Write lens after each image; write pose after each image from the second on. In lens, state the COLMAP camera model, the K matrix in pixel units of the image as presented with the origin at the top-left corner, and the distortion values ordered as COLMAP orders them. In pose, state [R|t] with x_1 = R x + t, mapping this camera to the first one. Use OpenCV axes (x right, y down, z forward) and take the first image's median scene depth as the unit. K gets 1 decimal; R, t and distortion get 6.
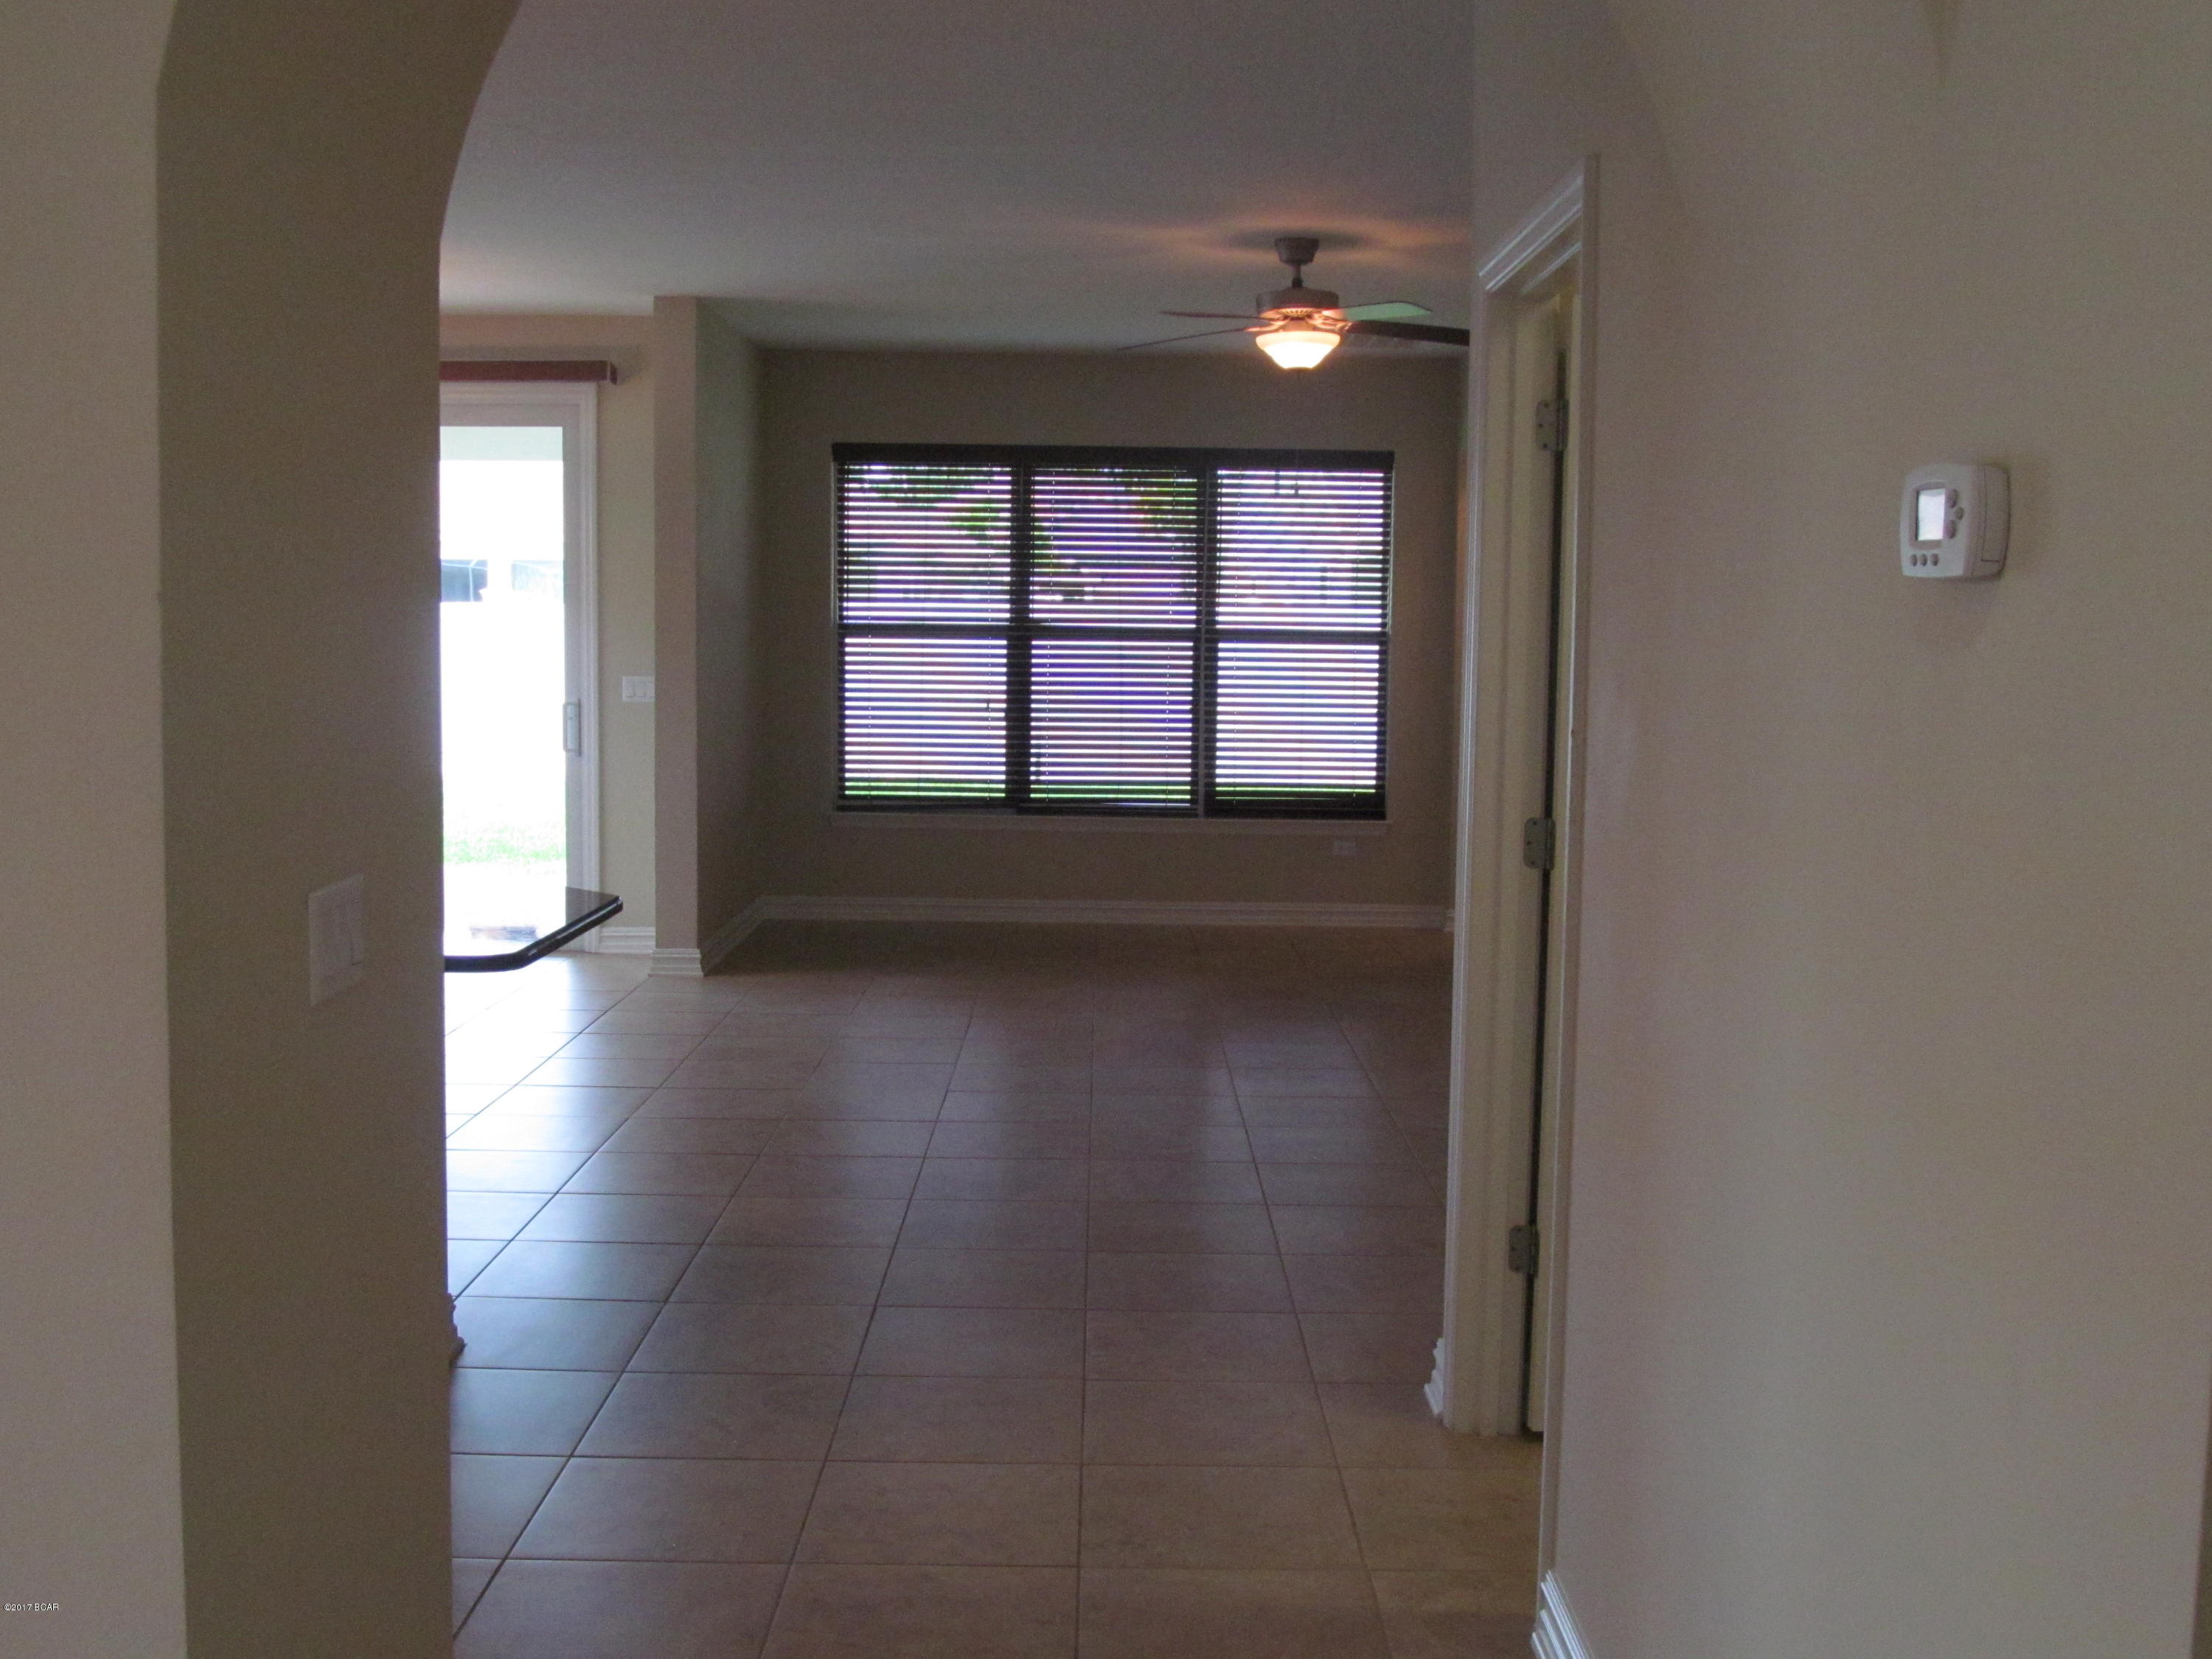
lens RADIAL K [[2286.0, 0, 1104.5], [0, 2286.0, 834.4], [0, 0, 1]] dist [-0.073979, 0.000000]
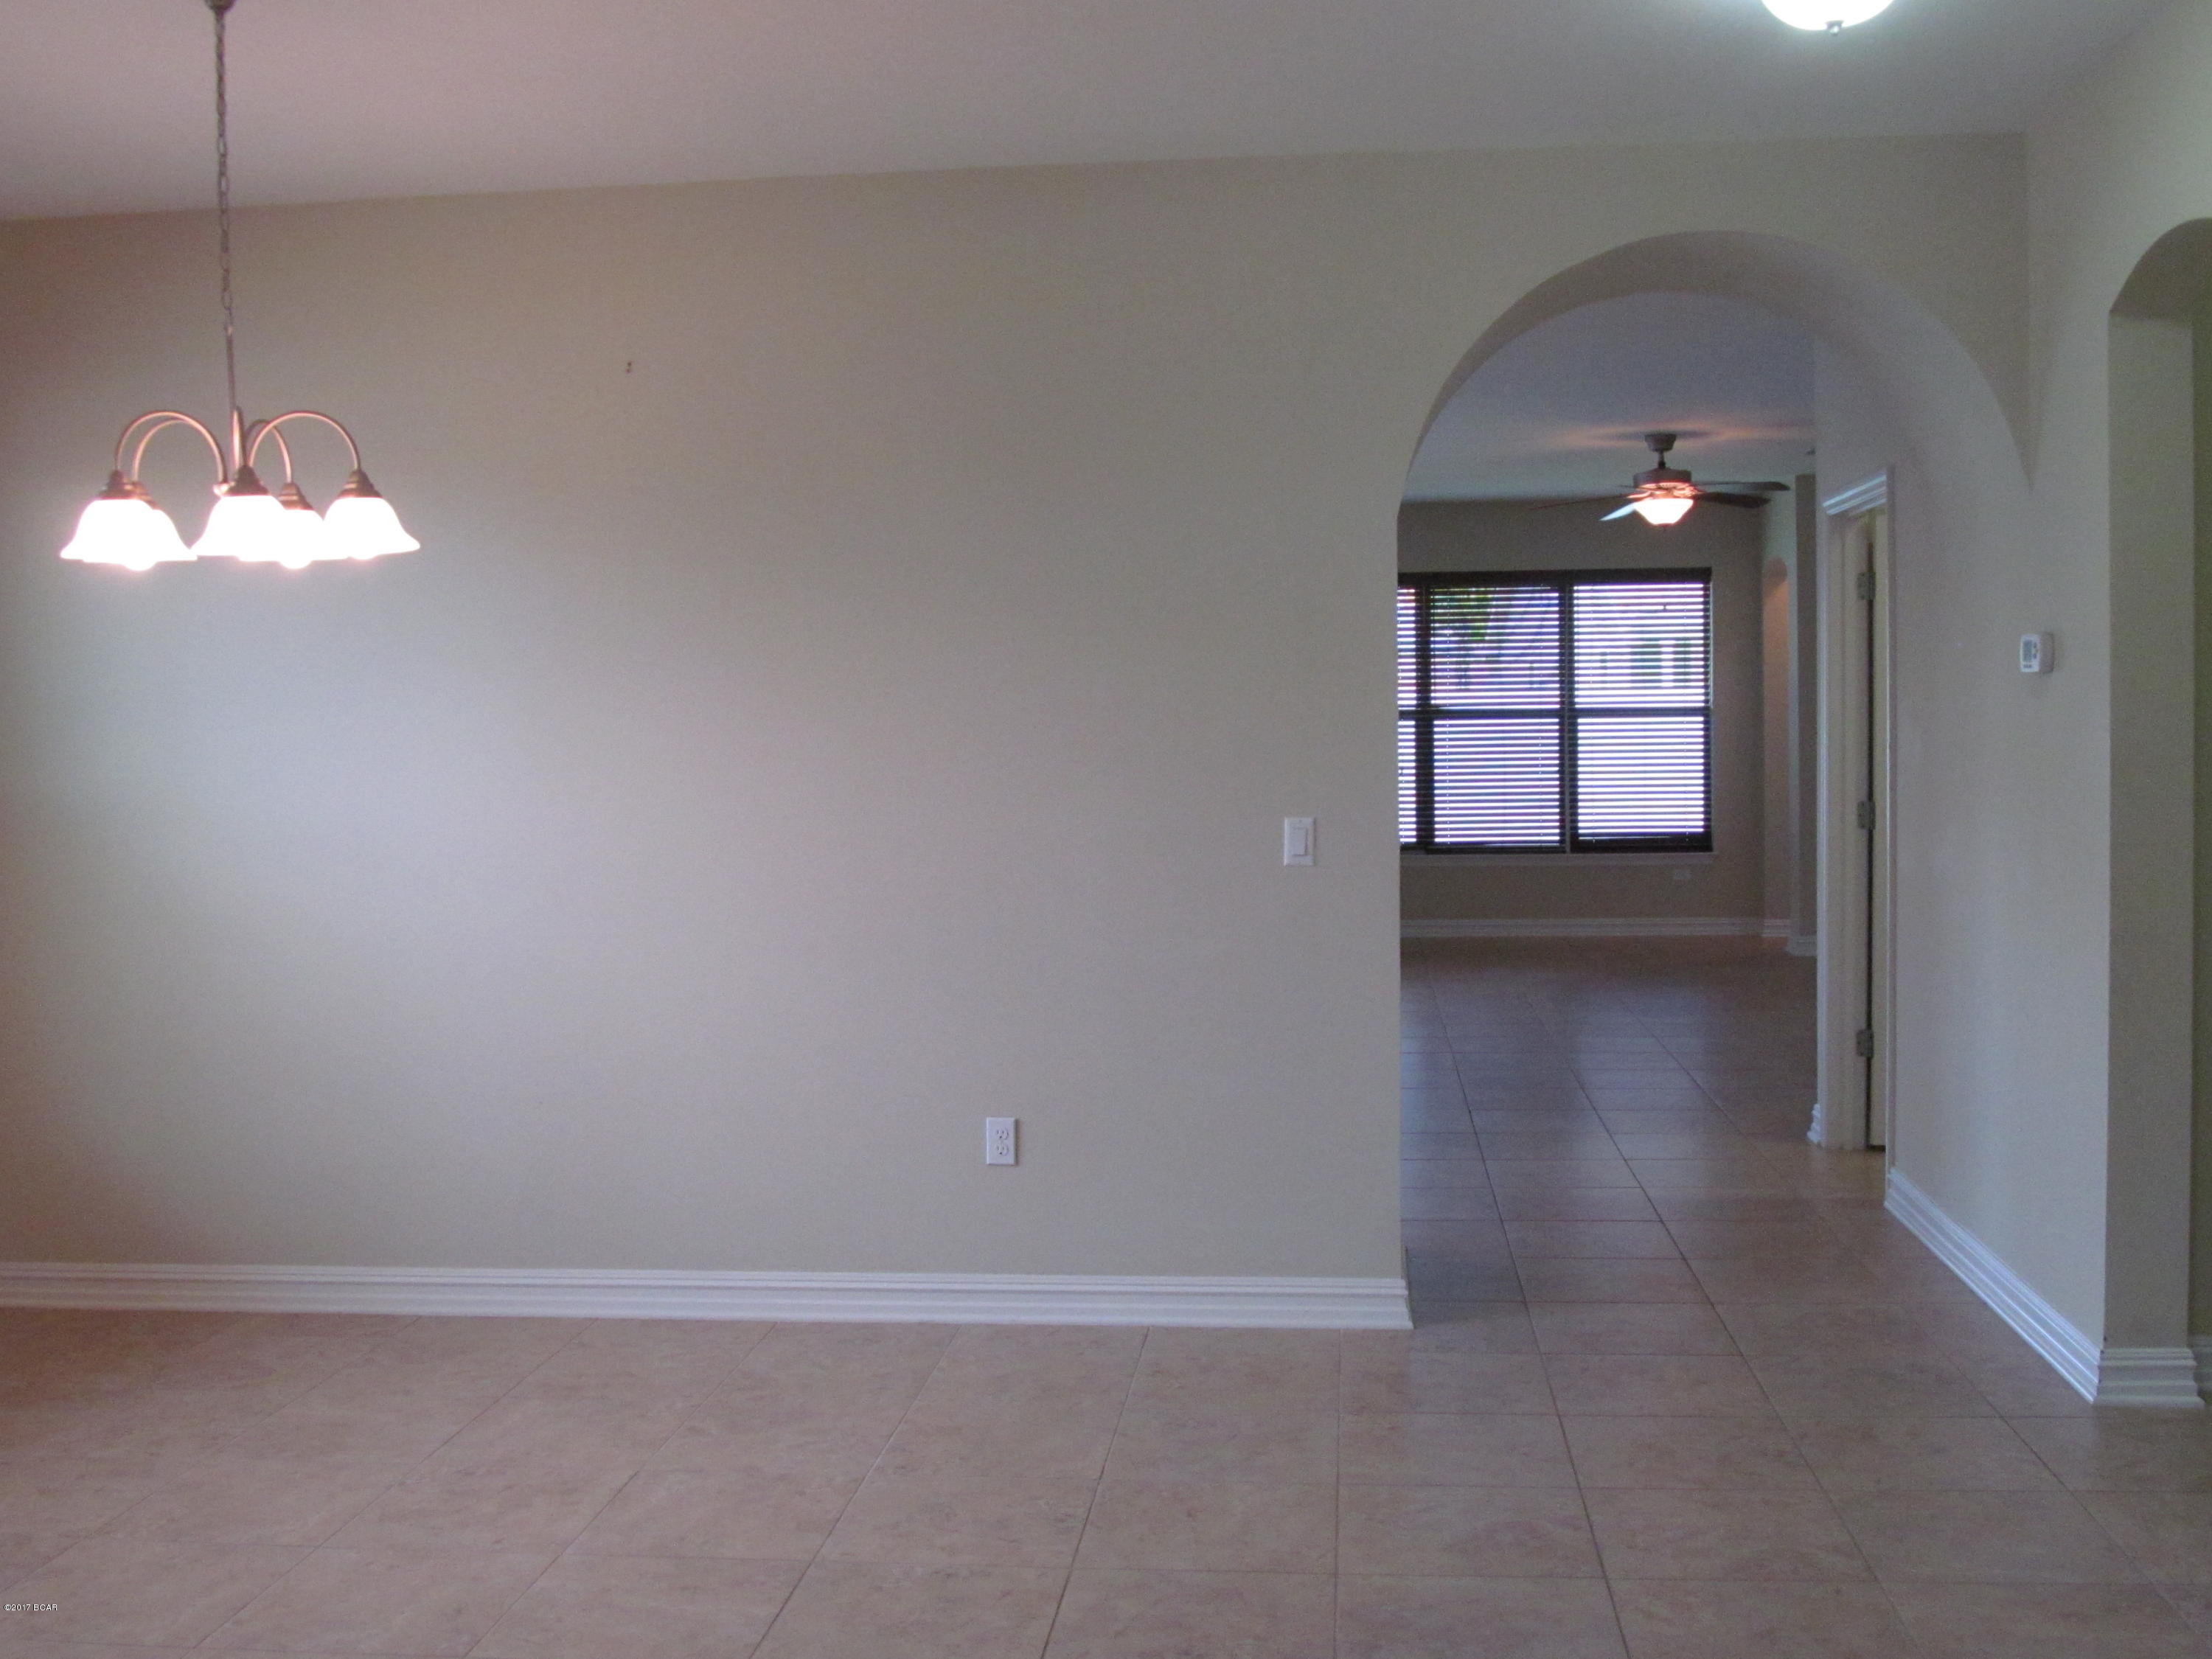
lens RADIAL K [[2286.0, 0, 1115.7], [0, 2286.0, 828.5], [0, 0, 1]] dist [-0.073979, 0.000000]
pose [[0.994322, -0.024608, -0.103530, -0.079046], [0.020187, 0.998848, -0.043536, 0.029549], [0.104482, 0.041199, 0.993673, -0.311576]]
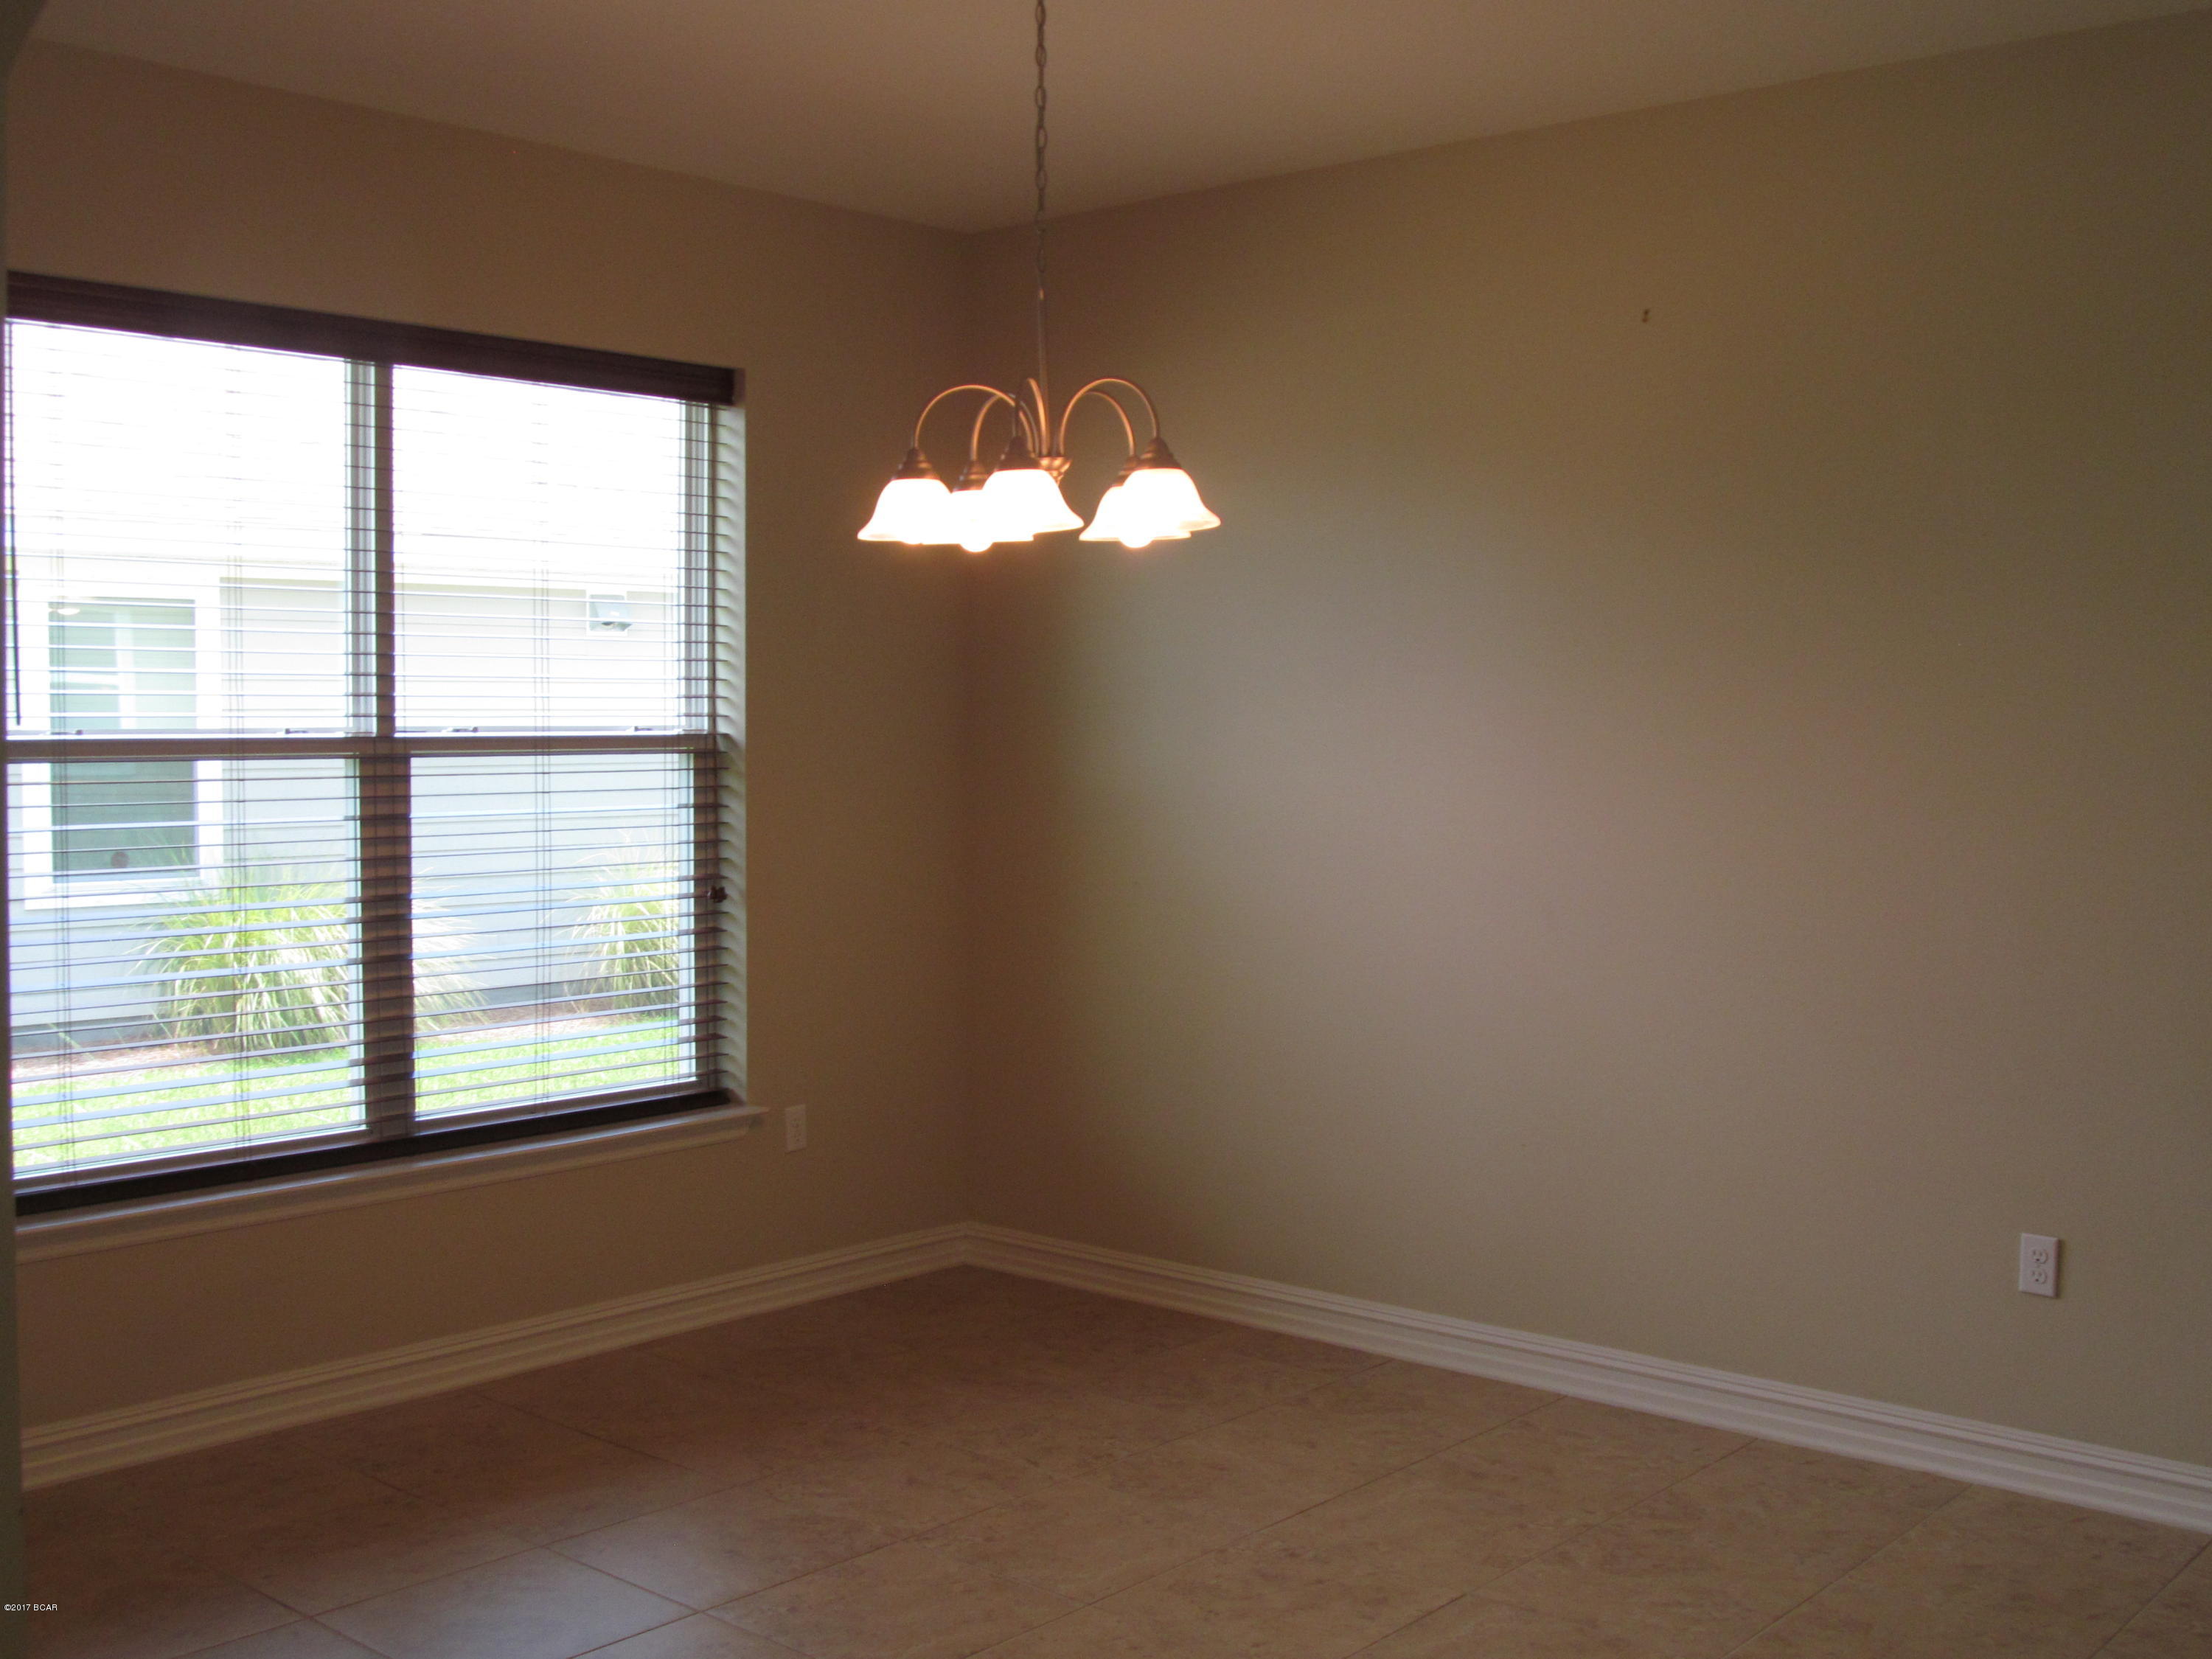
lens RADIAL K [[2286.0, 0, 1106.1], [0, 2286.0, 827.4], [0, 0, 1]] dist [-0.073979, 0.000000]
pose [[0.750583, 0.020758, -0.660451, 0.533394], [-0.055094, 0.997992, -0.031246, -0.061554], [0.658476, 0.059840, 0.750219, 0.710862]]
